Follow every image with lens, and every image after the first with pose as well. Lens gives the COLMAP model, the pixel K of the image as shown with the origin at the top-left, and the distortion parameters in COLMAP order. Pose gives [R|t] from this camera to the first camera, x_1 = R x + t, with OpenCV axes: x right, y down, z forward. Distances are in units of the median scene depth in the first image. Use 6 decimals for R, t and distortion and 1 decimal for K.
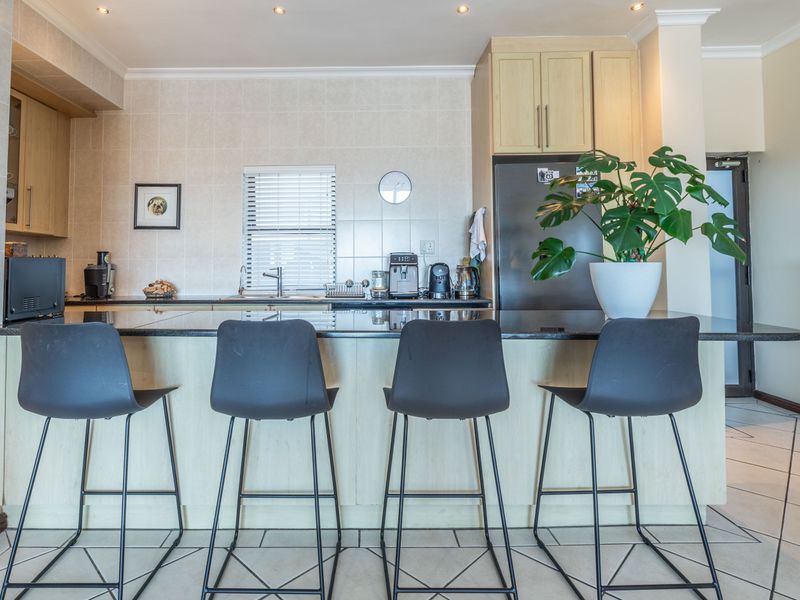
lens RADIAL K [[444.3, 0, 366.3], [0, 444.3, 247.3], [0, 0, 1]] dist [0.000159, -0.001758]
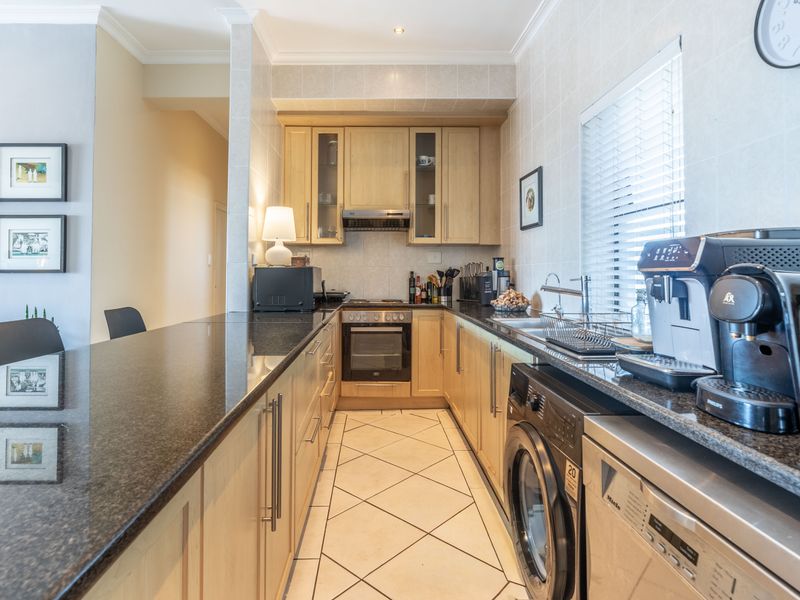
lens RADIAL K [[444.3, 0, 385.0], [0, 444.3, 272.5], [0, 0, 1]] dist [0.000159, -0.001758]
pose [[-0.001884, -0.003634, -0.999992, 0.393522], [0.045671, 0.998950, -0.003716, 0.037342], [0.998955, -0.045677, -0.001716, 0.812598]]
